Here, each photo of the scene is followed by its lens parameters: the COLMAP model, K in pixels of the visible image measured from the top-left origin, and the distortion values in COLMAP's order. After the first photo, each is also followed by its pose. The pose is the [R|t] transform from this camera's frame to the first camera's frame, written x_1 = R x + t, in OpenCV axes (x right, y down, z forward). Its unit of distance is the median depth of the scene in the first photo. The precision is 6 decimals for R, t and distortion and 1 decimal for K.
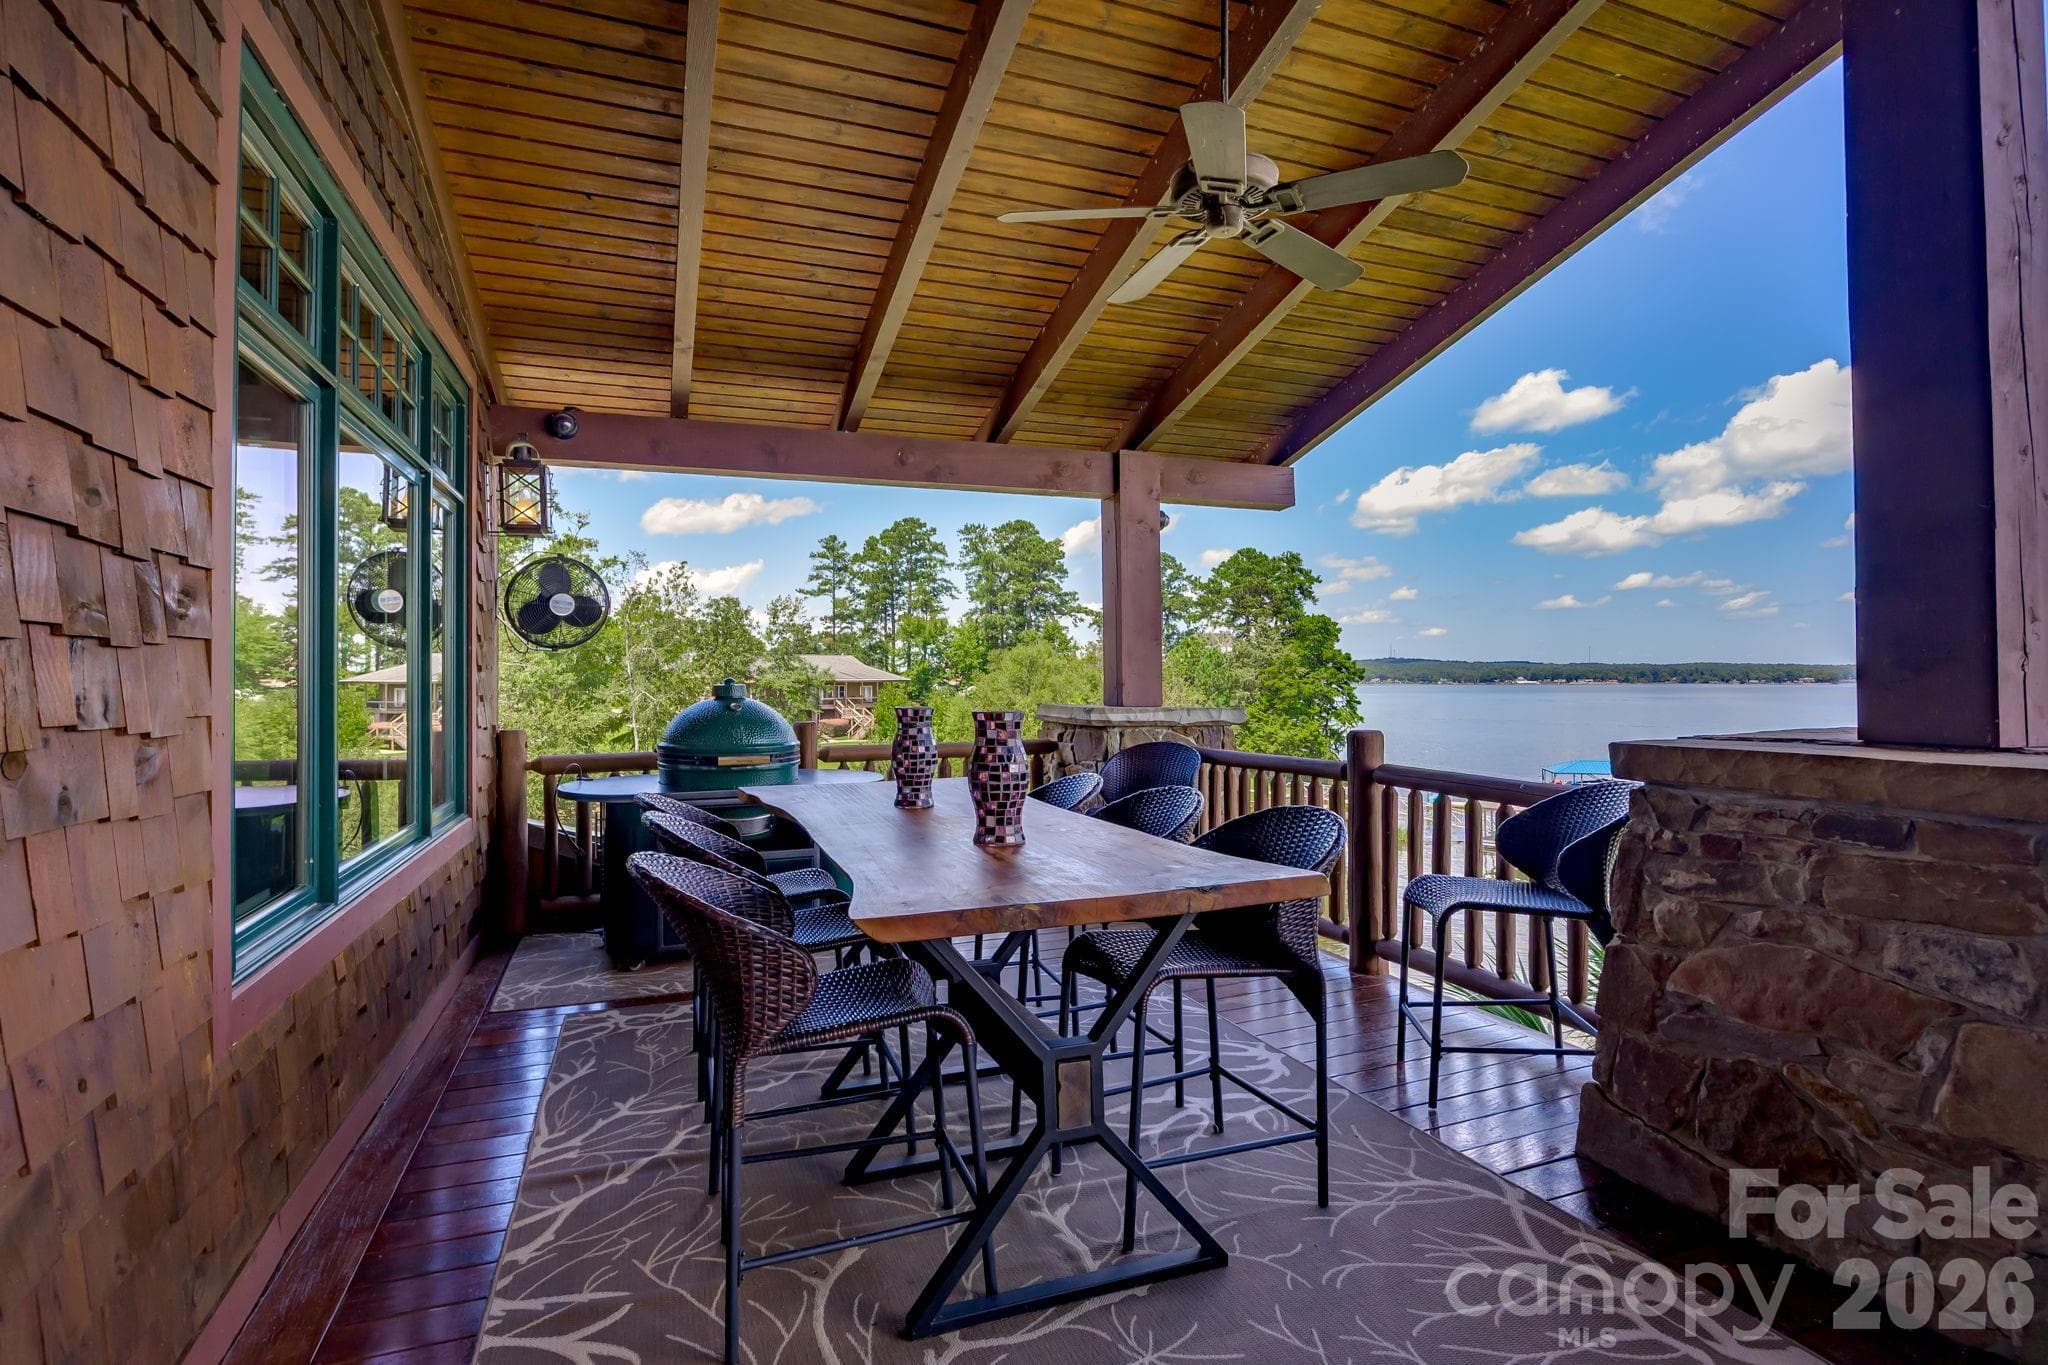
lens RADIAL K [[764.8, 0, 1024.0], [0, 764.8, 682.5], [0, 0, 1]] dist [-0.000954, -0.000089]
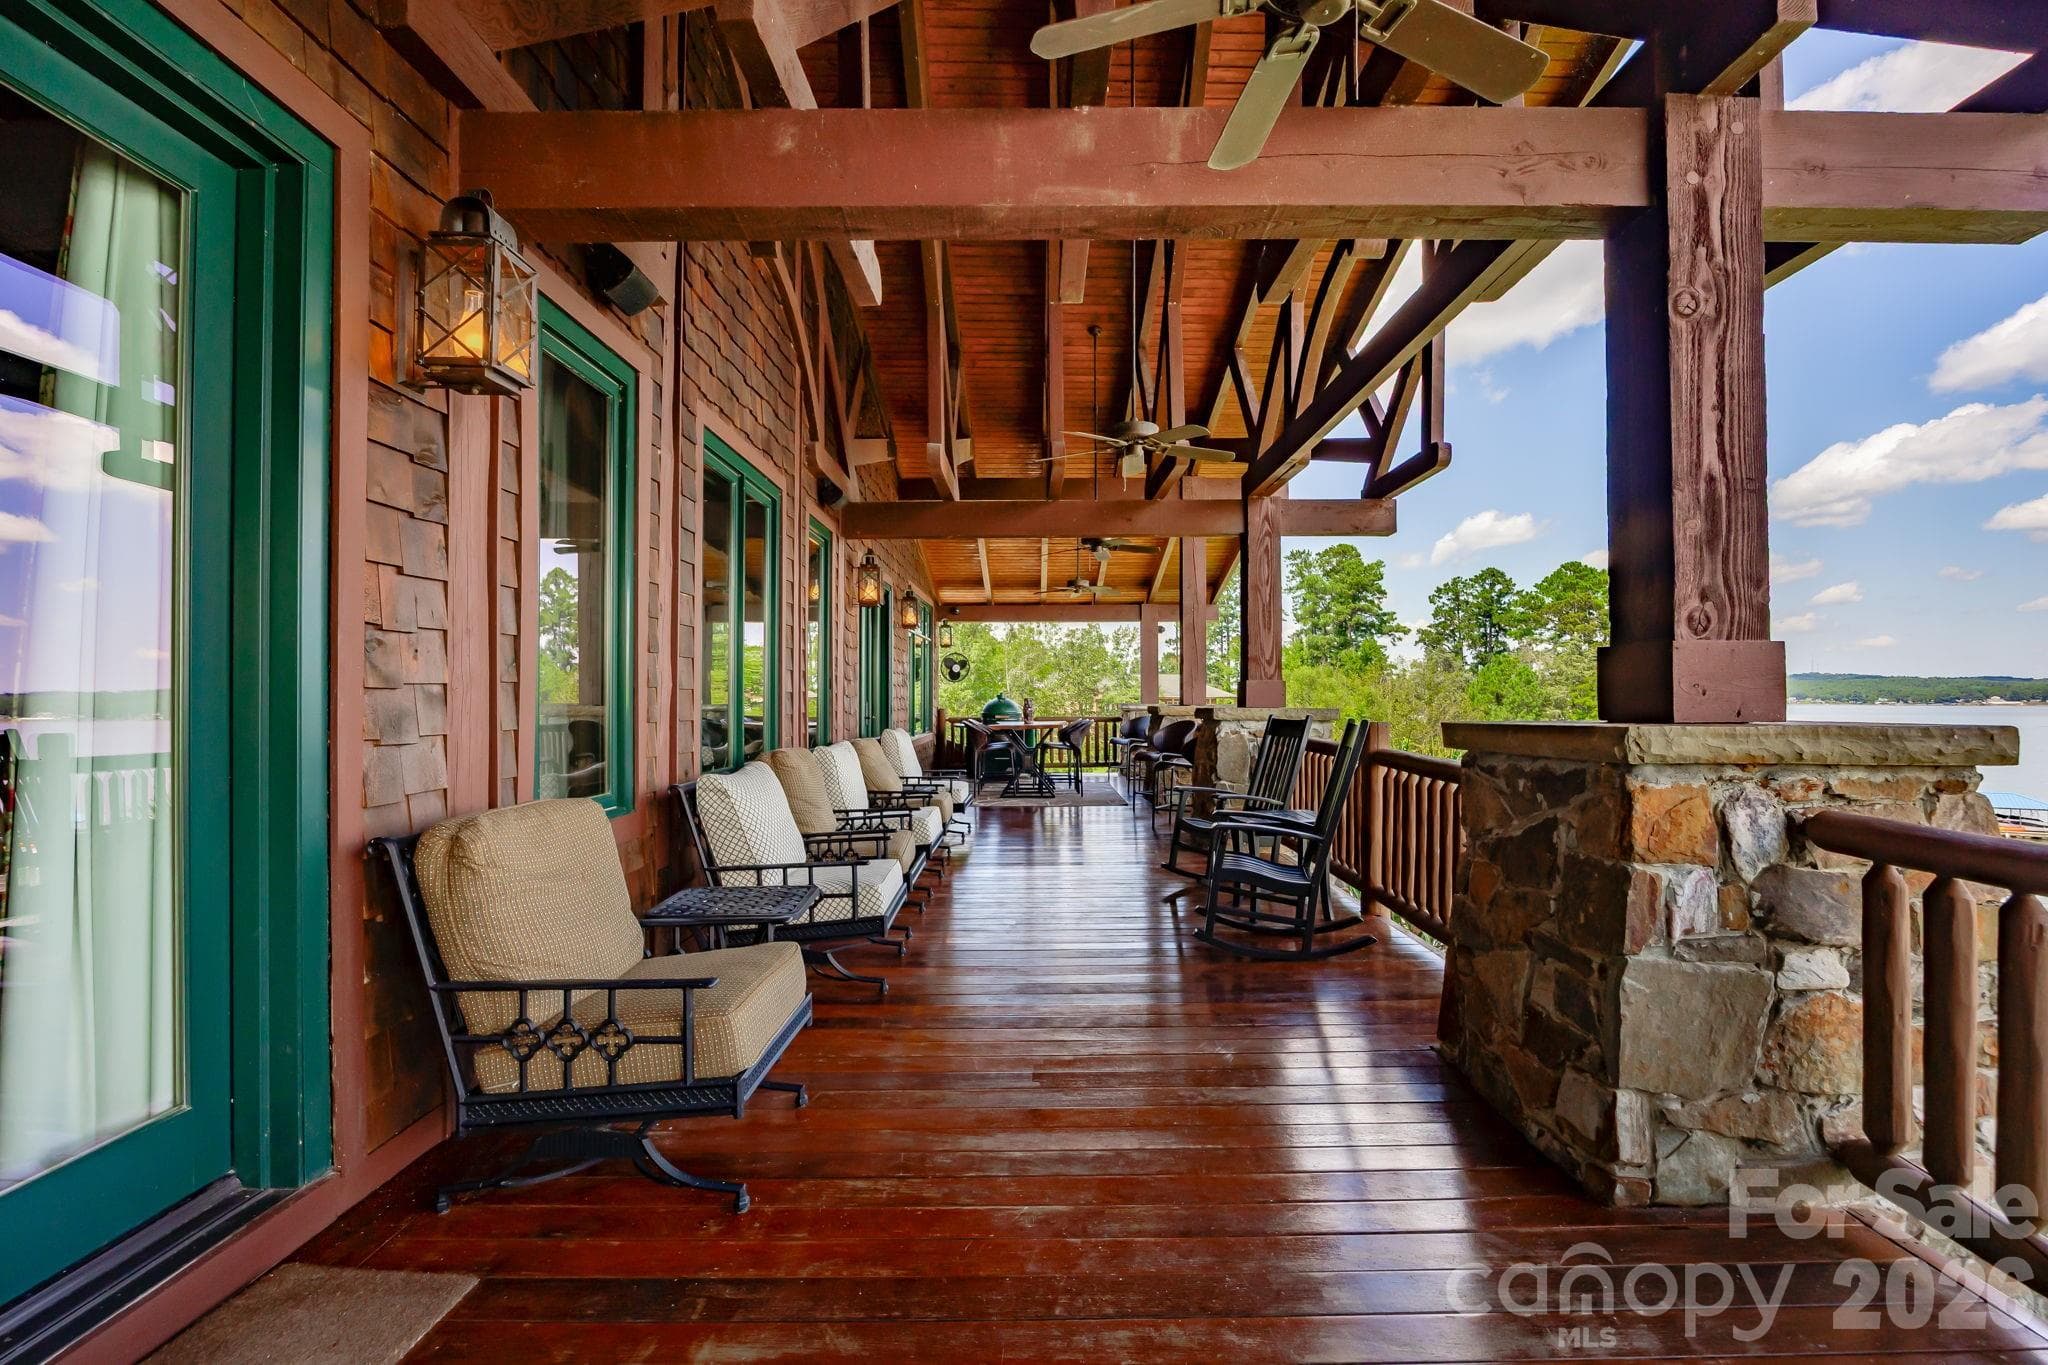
lens RADIAL K [[912.6, 0, 1024.0], [0, 912.6, 682.5], [0, 0, 1]] dist [-0.003094, -0.001070]
pose [[0.884321, -0.002614, -0.466872, 0.197919], [-0.007220, 0.999788, -0.019274, 0.003800], [0.466824, 0.020415, 0.884115, -0.310748]]
